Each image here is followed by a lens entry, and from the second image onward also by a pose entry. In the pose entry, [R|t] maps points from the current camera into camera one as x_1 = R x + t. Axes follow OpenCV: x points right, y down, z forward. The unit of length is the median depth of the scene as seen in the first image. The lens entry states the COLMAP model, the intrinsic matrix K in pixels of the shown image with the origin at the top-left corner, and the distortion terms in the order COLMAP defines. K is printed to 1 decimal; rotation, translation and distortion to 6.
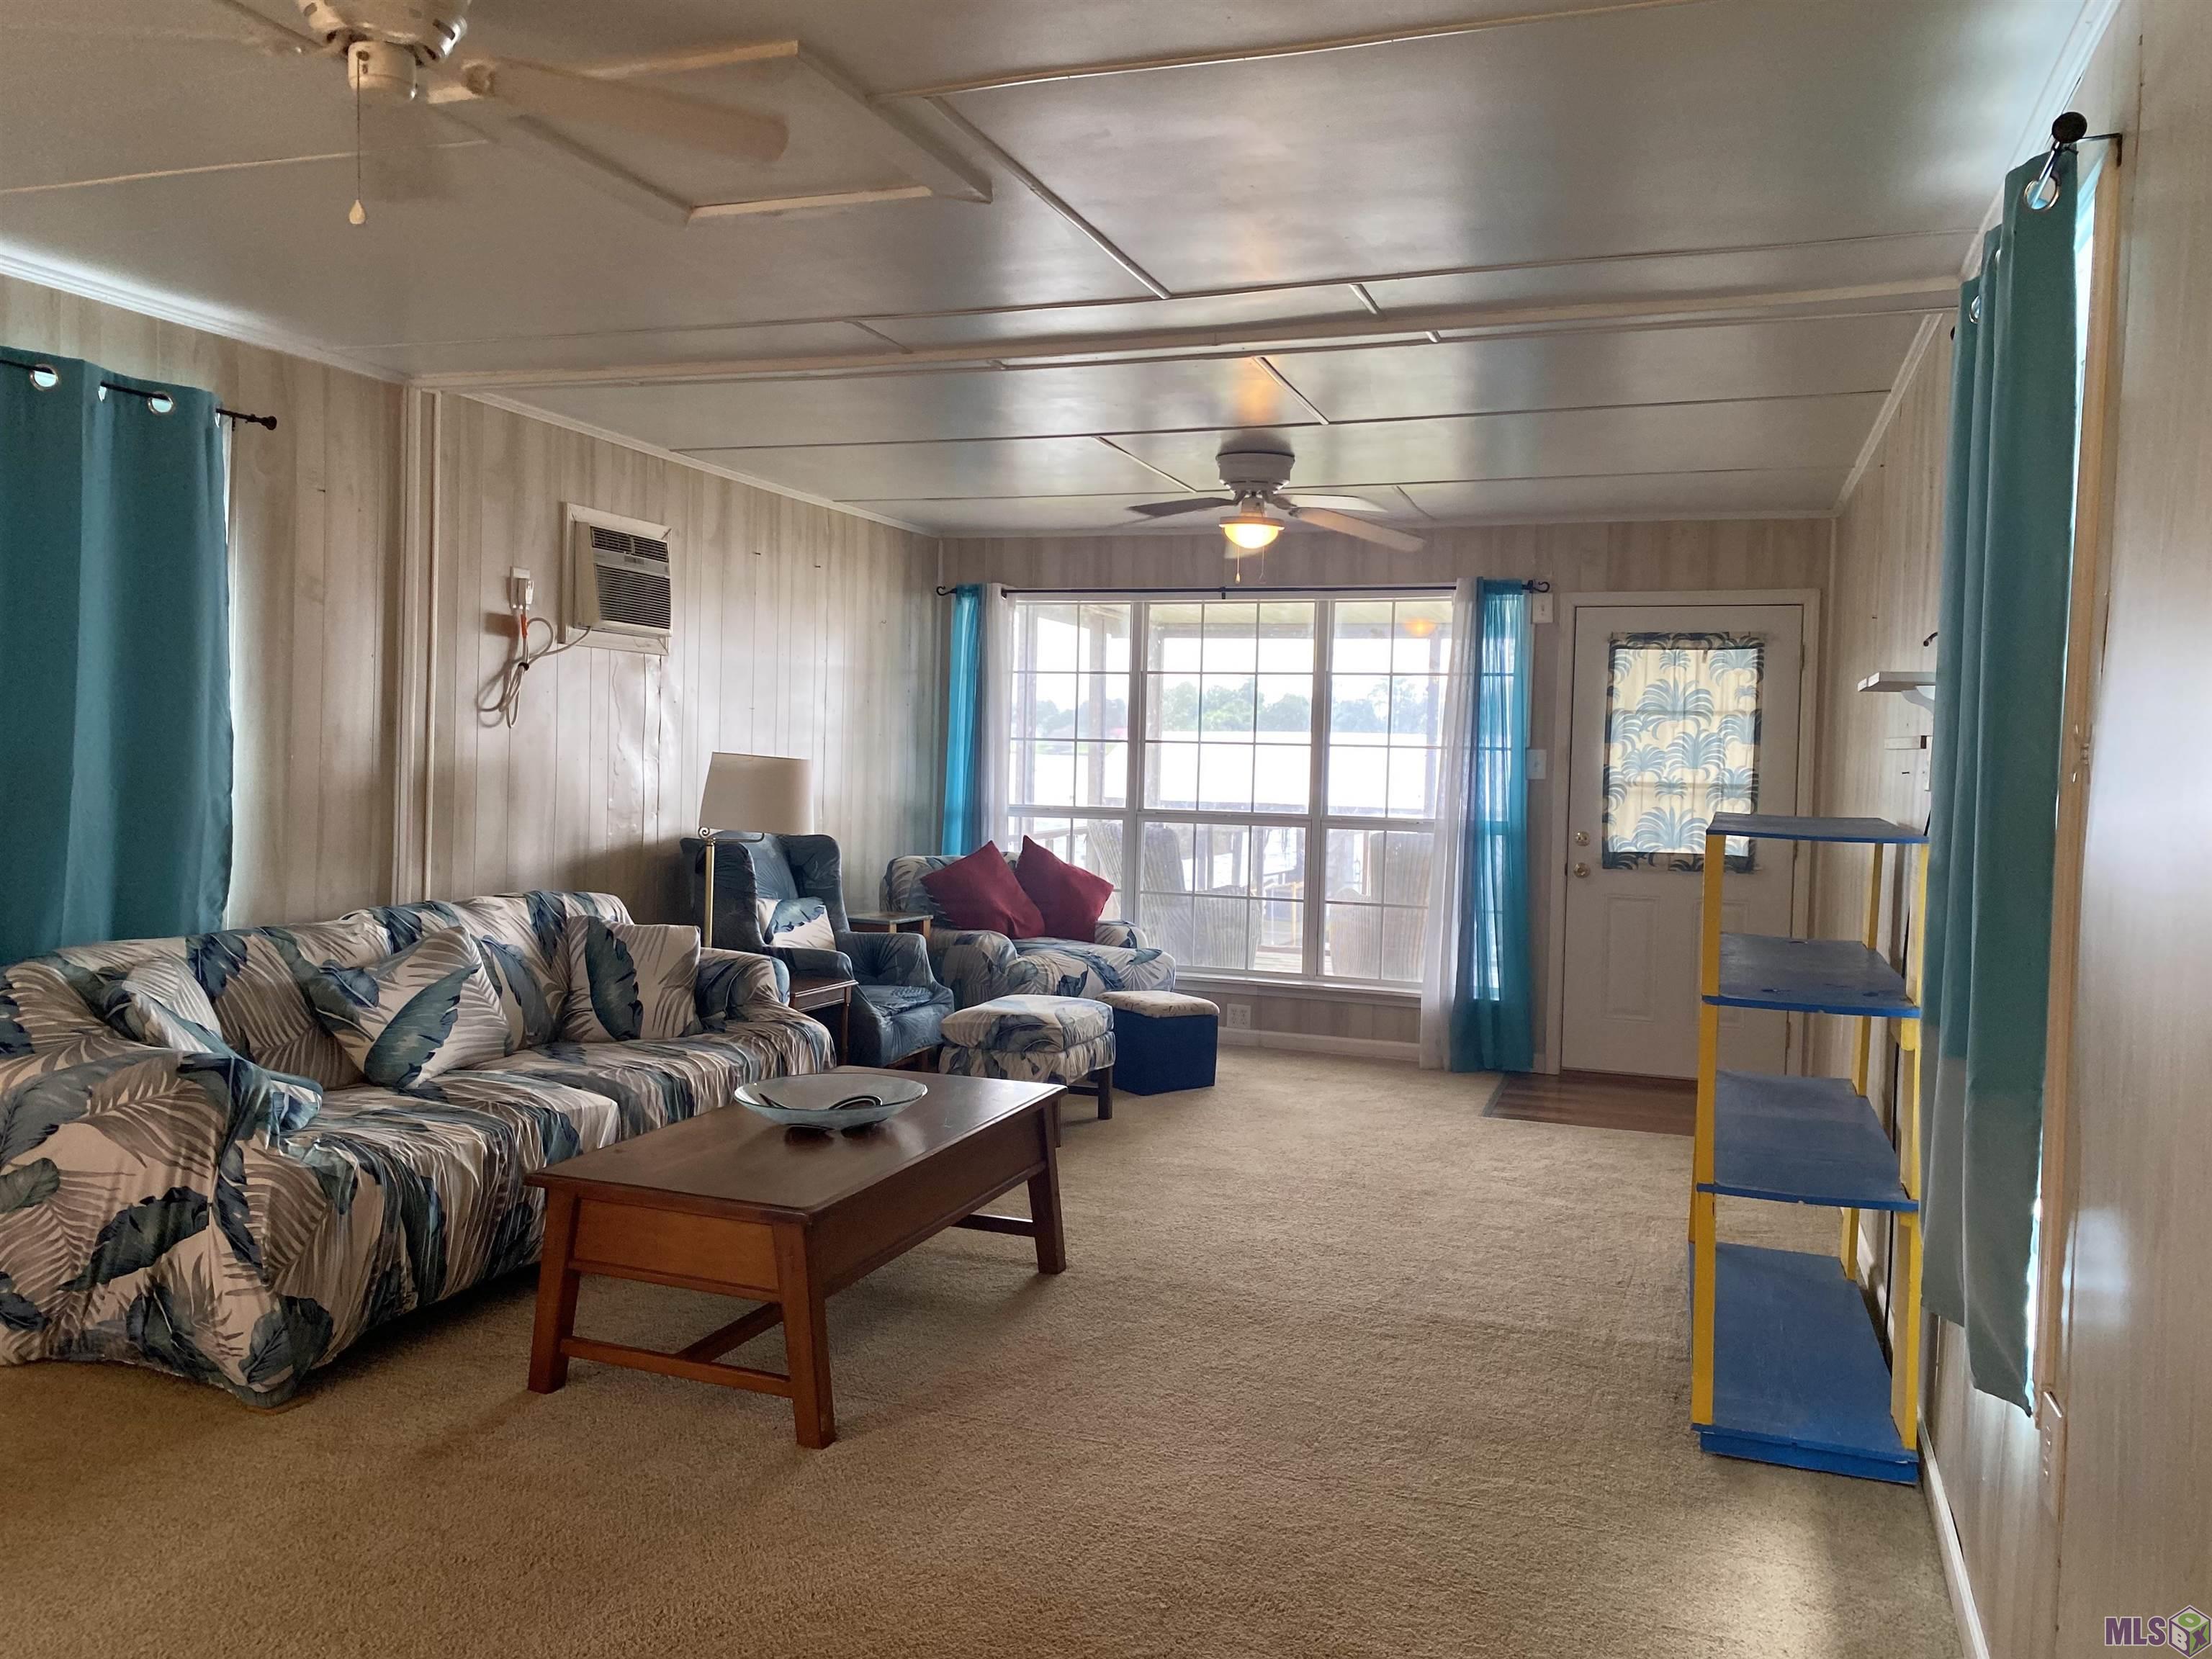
lens RADIAL K [[1613.8, 0, 878.5], [0, 1613.8, 807.0], [0, 0, 1]] dist [0.092181, -0.176900]
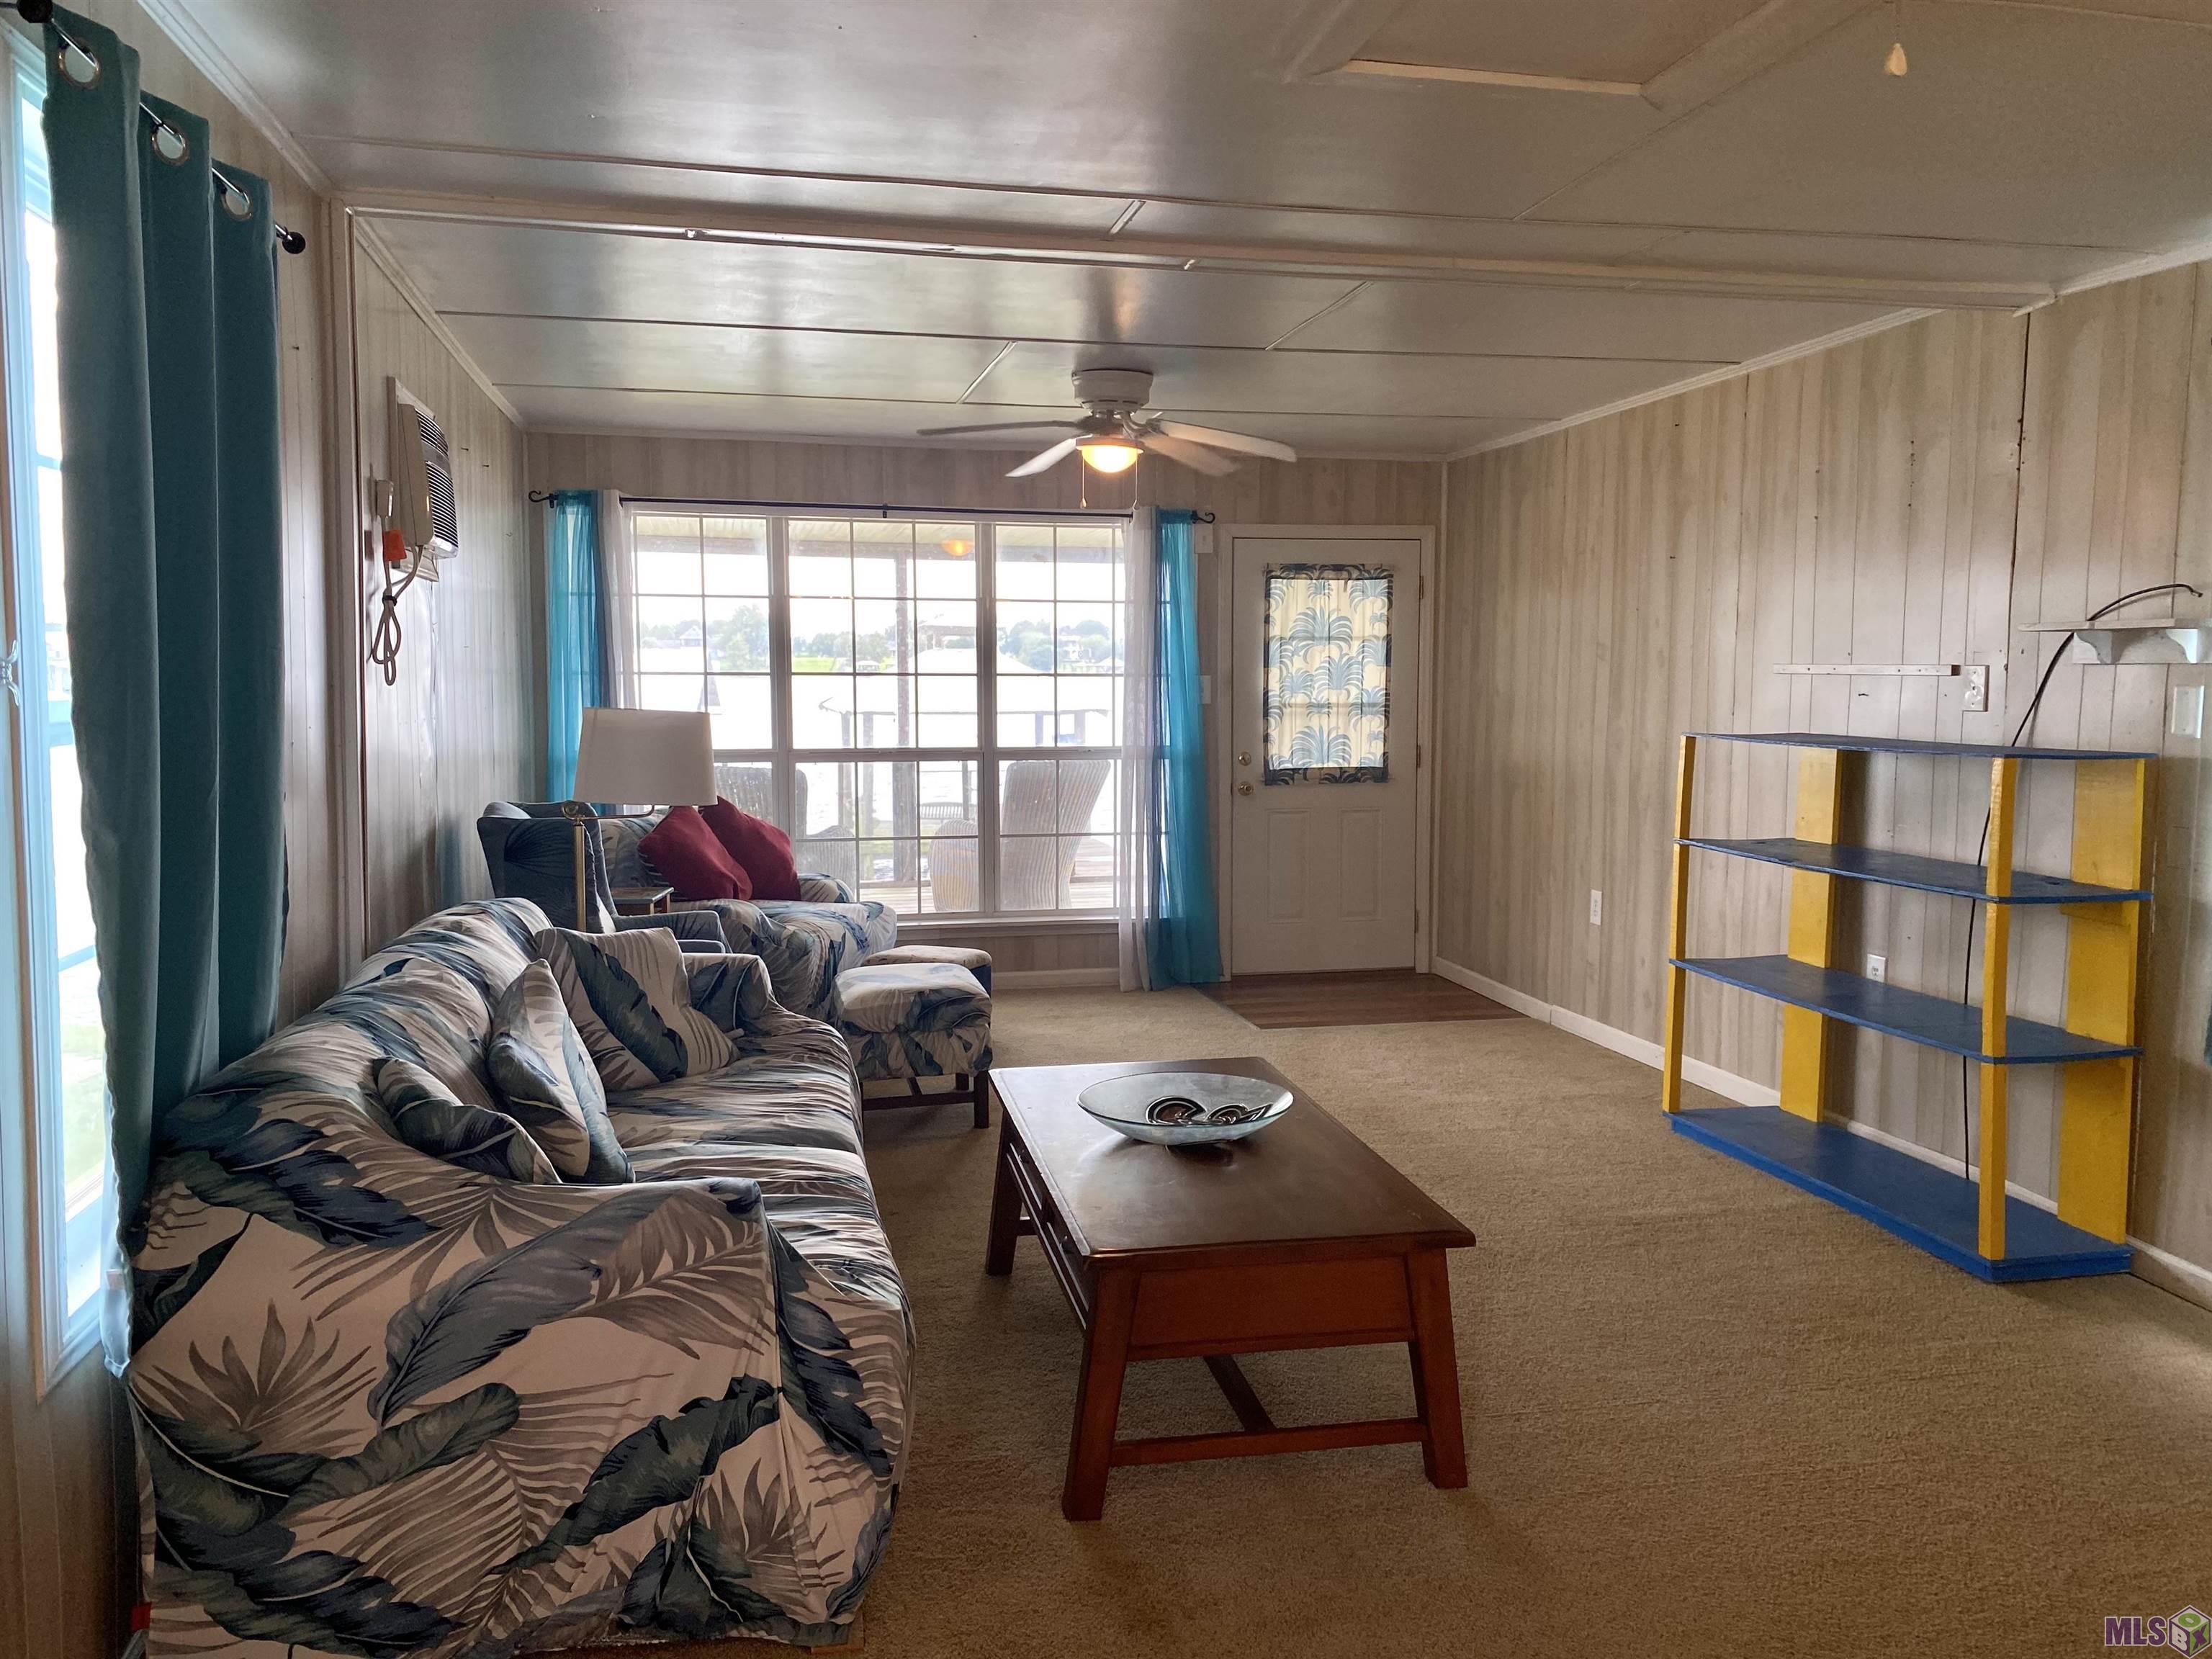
lens RADIAL K [[1714.5, 0, 1106.0], [0, 1714.5, 829.5], [0, 0, 1]] dist [0.030854, -0.071621]
pose [[0.841317, -0.070557, 0.535917, -0.256267], [0.039097, 0.996791, 0.069857, -0.016779], [-0.539126, -0.037819, 0.841376, 0.117469]]
